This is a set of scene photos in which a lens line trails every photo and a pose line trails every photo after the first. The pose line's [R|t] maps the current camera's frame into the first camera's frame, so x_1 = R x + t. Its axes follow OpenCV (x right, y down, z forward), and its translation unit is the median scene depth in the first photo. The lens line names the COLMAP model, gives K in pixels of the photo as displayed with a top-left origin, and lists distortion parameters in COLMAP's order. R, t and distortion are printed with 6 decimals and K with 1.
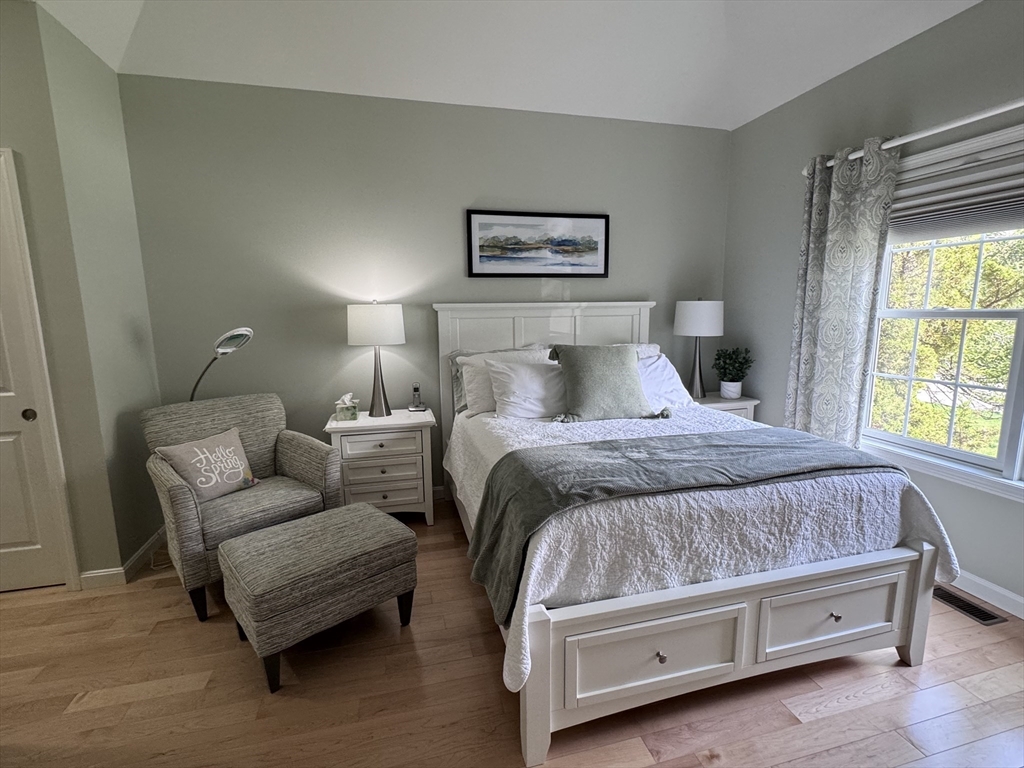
lens RADIAL K [[487.6, 0, 514.2], [0, 487.6, 386.2], [0, 0, 1]] dist [0.004386, 0.002195]
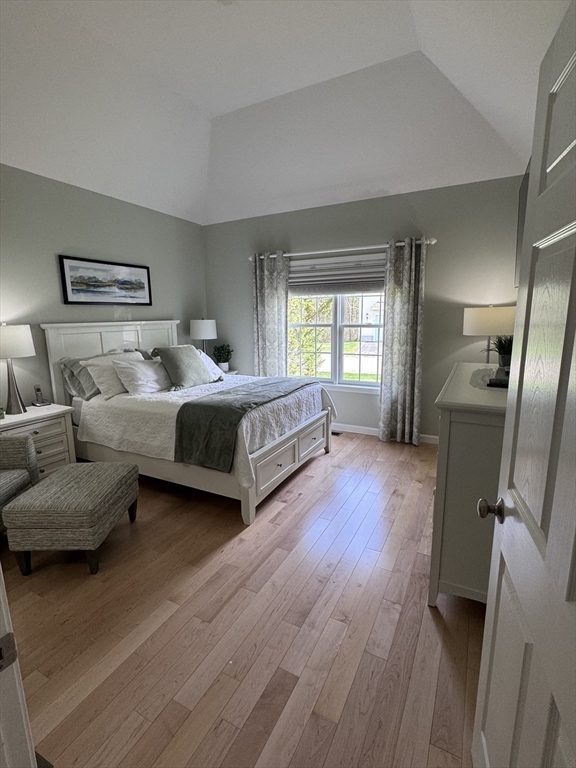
lens RADIAL K [[365.7, 0, 288.1], [0, 365.7, 384.0], [0, 0, 1]] dist [0.004386, 0.002195]
pose [[0.678953, -0.135275, 0.721612, -0.519584], [0.127050, 0.989699, 0.065991, 0.012708], [-0.723105, 0.046876, 0.689146, -0.183807]]
